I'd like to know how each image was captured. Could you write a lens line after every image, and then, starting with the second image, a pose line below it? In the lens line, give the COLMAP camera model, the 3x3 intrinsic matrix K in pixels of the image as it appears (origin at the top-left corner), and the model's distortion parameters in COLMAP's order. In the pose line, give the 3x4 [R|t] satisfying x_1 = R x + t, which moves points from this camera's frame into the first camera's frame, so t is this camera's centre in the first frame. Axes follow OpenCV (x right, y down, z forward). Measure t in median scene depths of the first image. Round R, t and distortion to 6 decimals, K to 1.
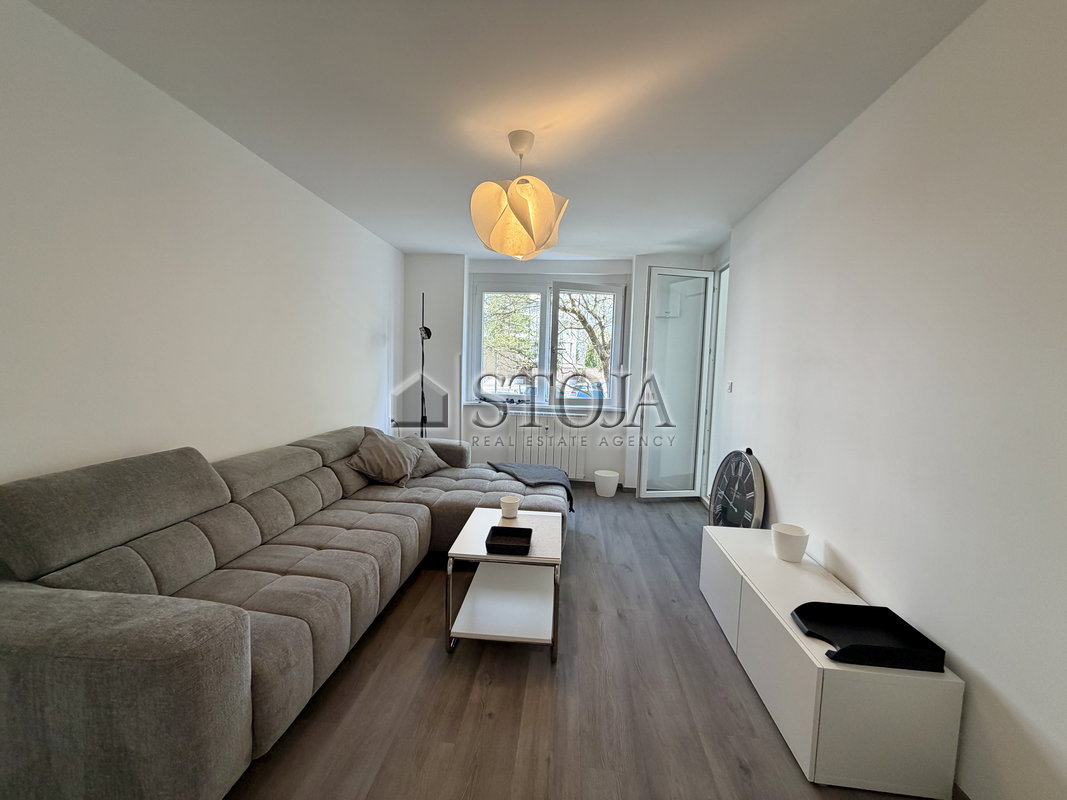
lens RADIAL K [[425.6, 0, 531.6], [0, 425.6, 398.1], [0, 0, 1]] dist [-0.001405, 0.000030]
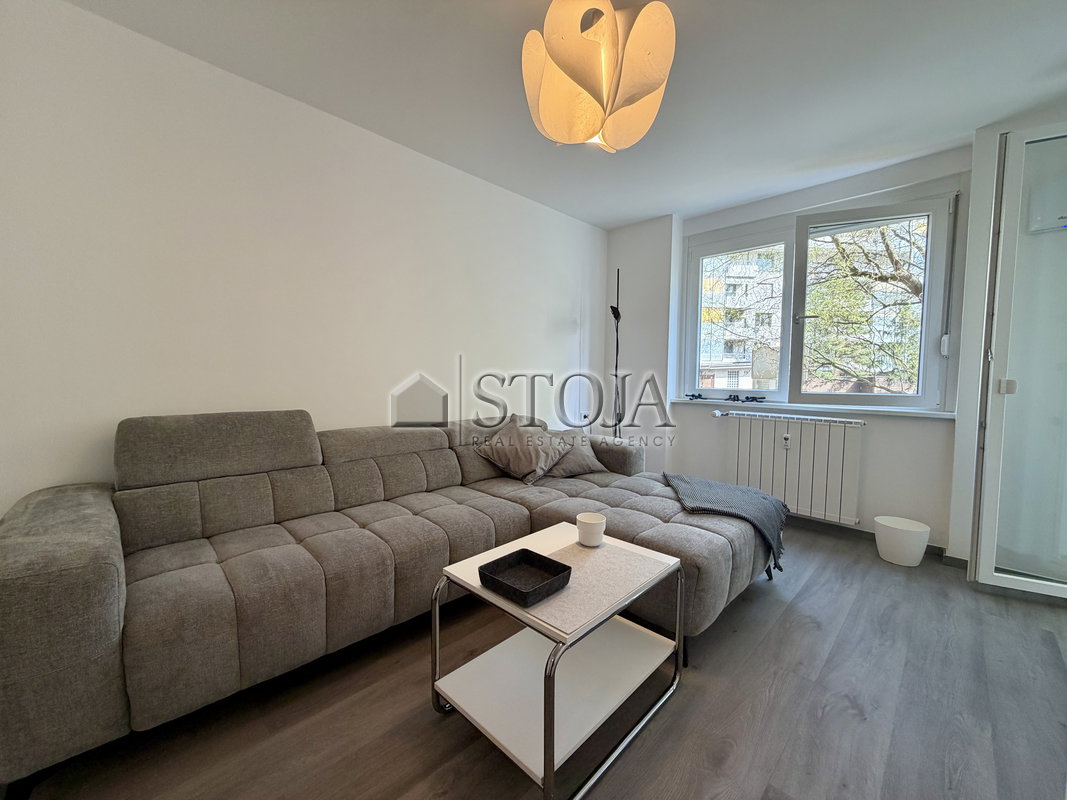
lens RADIAL K [[425.6, 0, 531.6], [0, 425.6, 398.1], [0, 0, 1]] dist [-0.001405, 0.000030]
pose [[0.767260, 0.009439, -0.641267, 0.229276], [-0.034214, 0.999070, -0.026231, 0.058311], [0.640423, 0.042066, 0.766869, 0.335045]]
